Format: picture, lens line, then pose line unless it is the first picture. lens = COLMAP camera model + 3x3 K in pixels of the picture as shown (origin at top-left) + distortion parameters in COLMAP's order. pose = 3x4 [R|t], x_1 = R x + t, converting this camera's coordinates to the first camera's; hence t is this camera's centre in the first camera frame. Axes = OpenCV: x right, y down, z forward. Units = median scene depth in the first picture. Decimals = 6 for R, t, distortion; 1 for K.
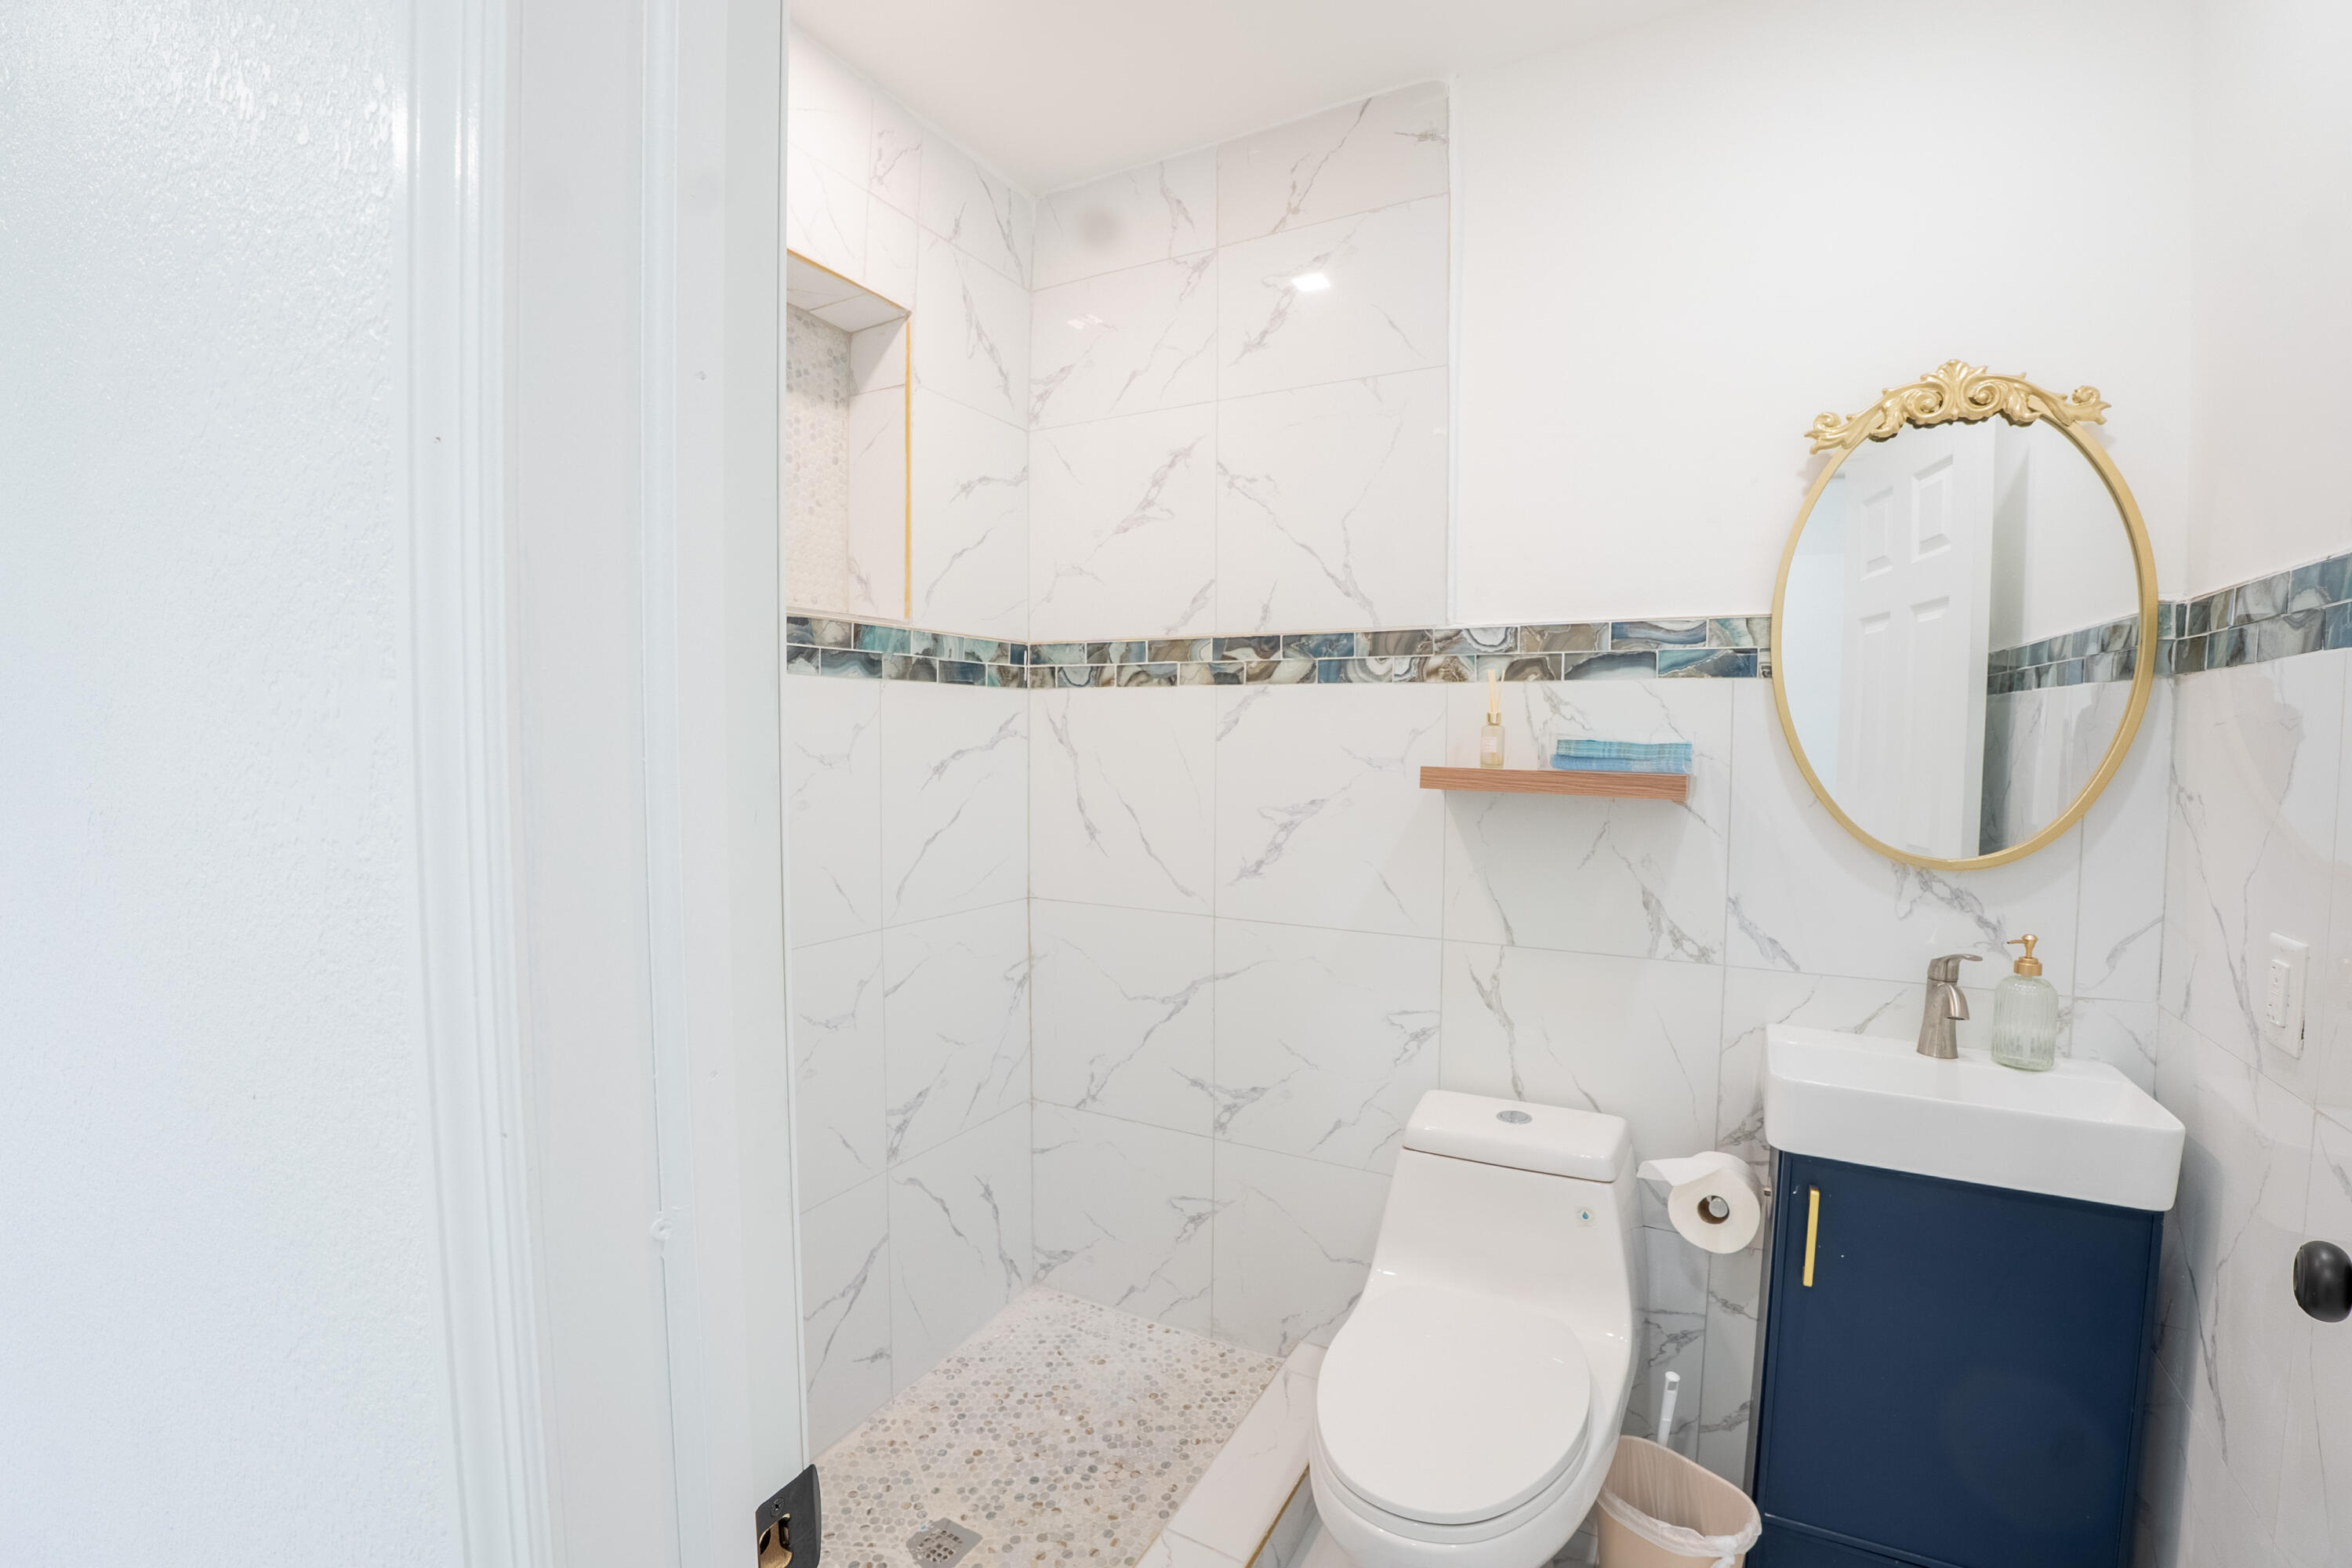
lens RADIAL K [[1019.7, 0, 1174.8], [0, 1019.7, 781.4], [0, 0, 1]] dist [-0.069340, 0.013816]
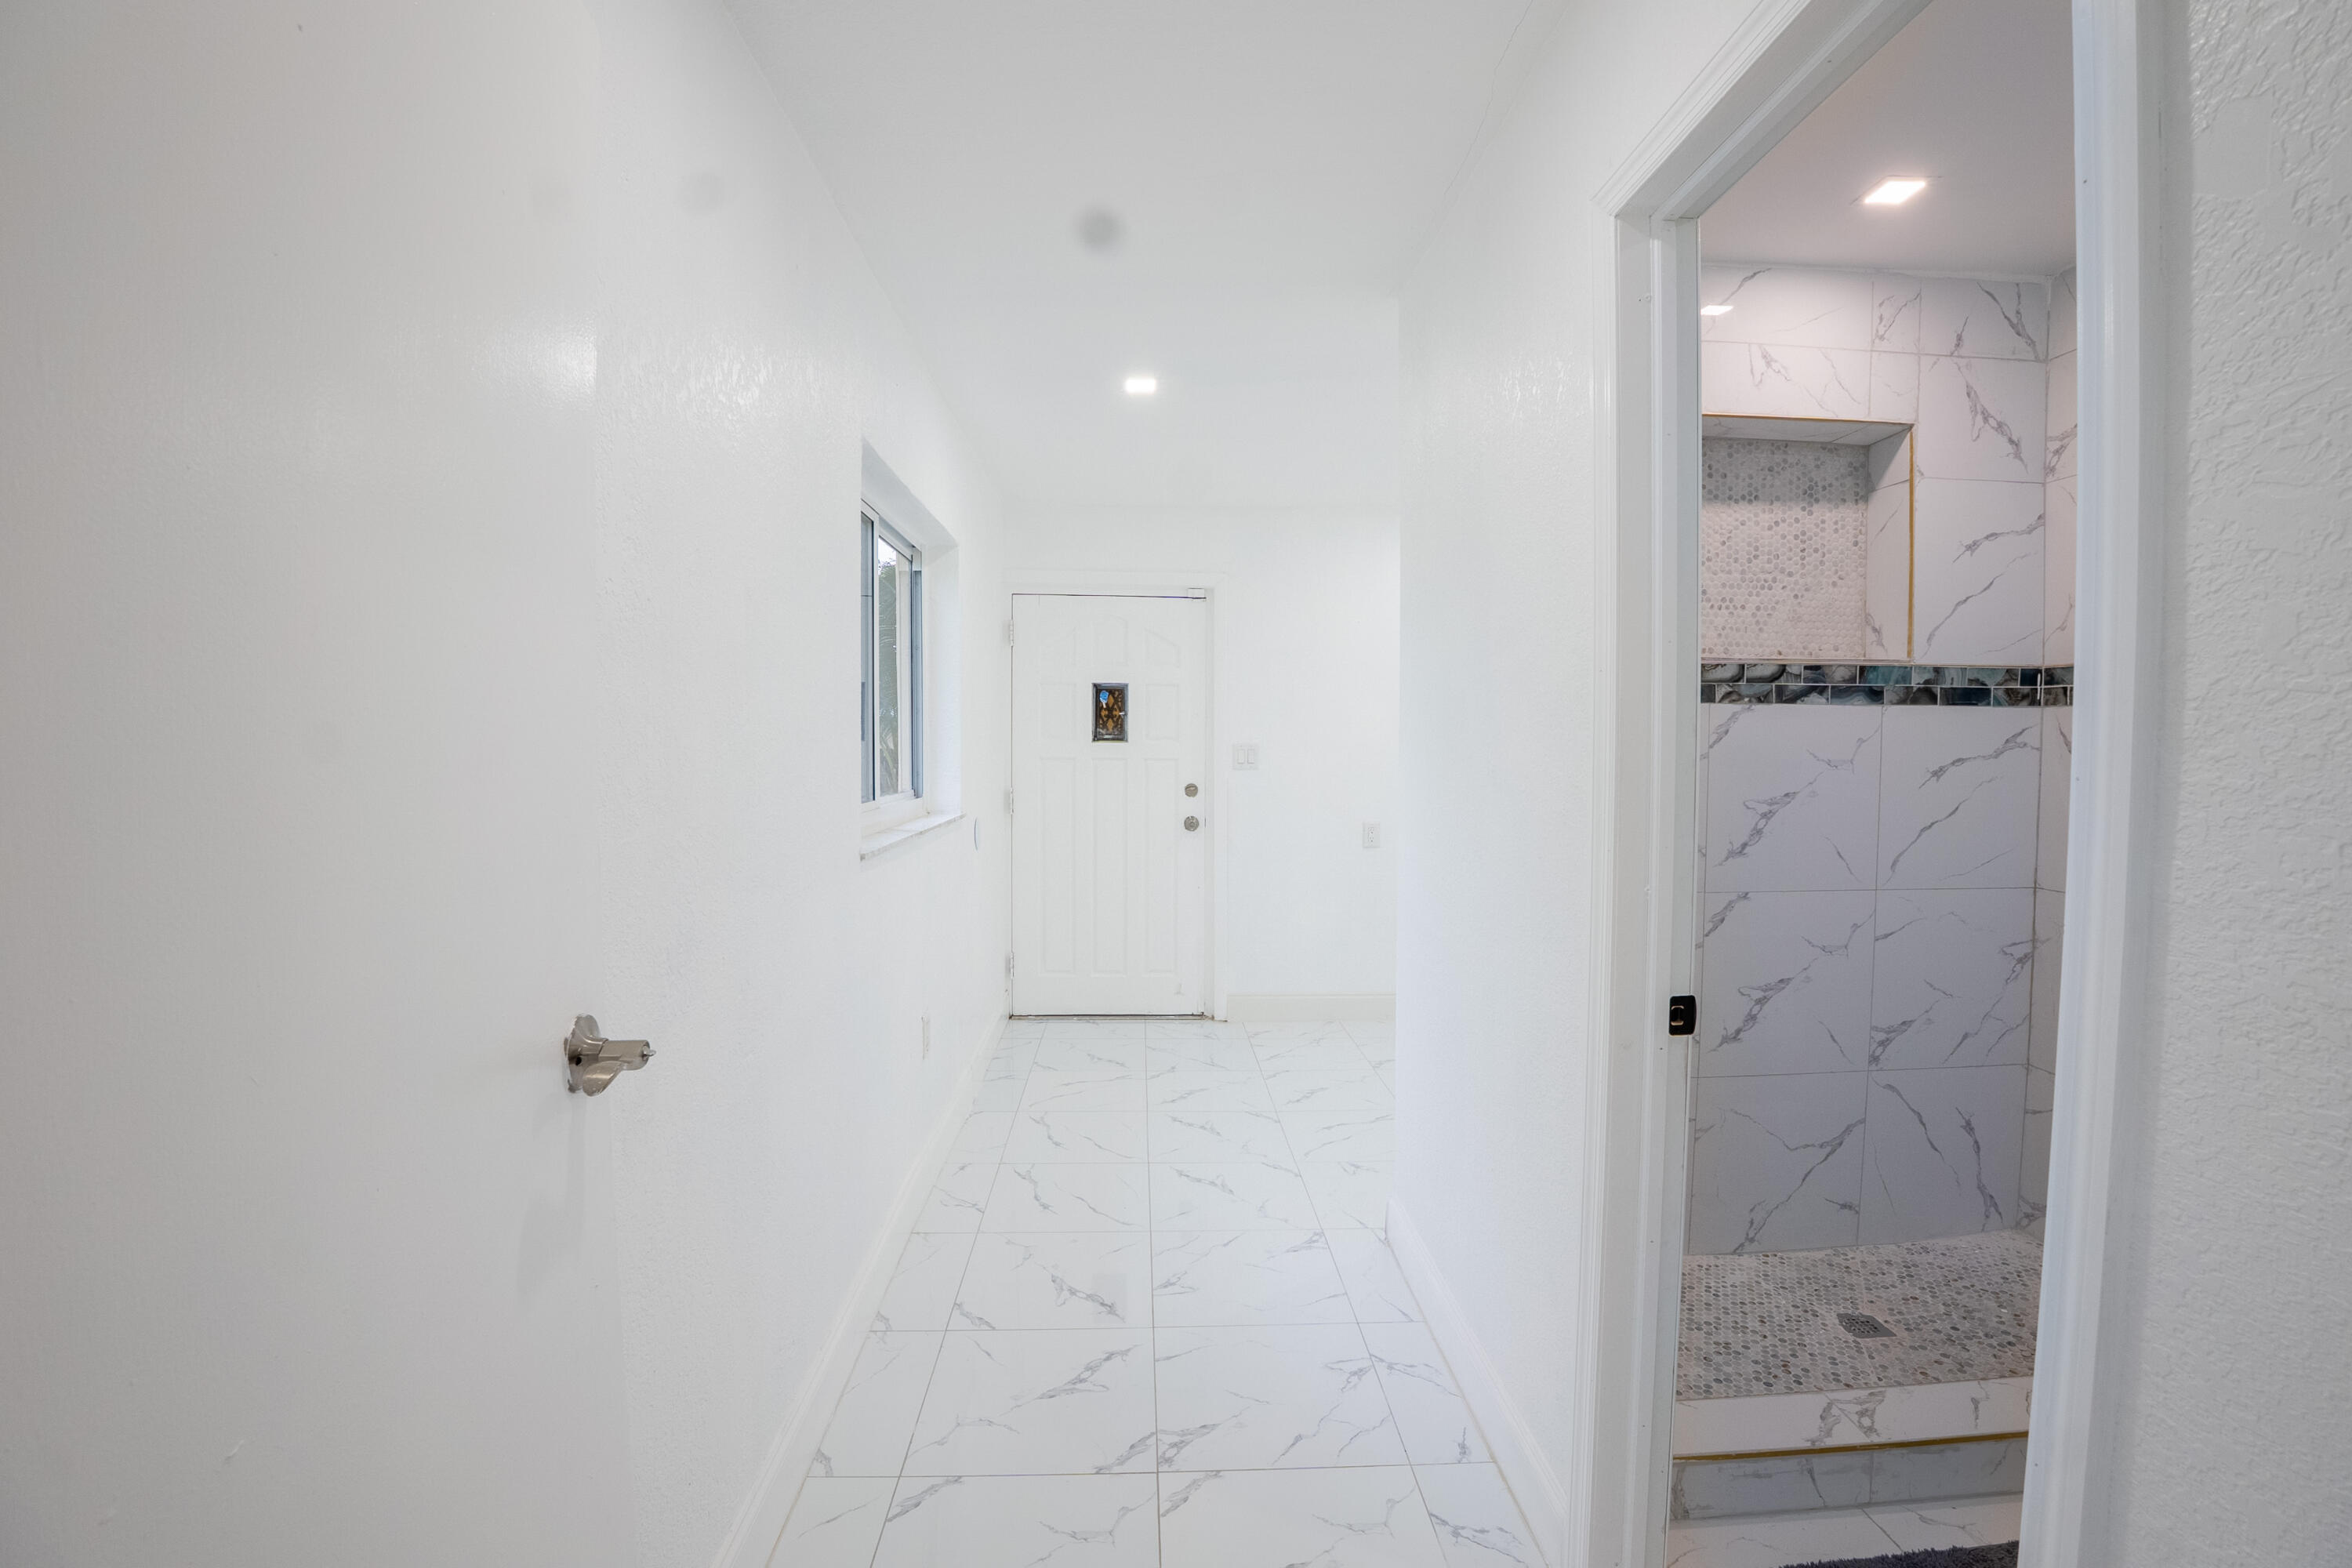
lens RADIAL K [[1019.7, 0, 1174.8], [0, 1019.7, 781.4], [0, 0, 1]] dist [-0.069340, 0.013816]
pose [[0.515690, 0.030280, -0.856240, 0.335345], [-0.038609, 0.999181, 0.012082, 0.020777], [0.855905, 0.026828, 0.516437, -0.461711]]
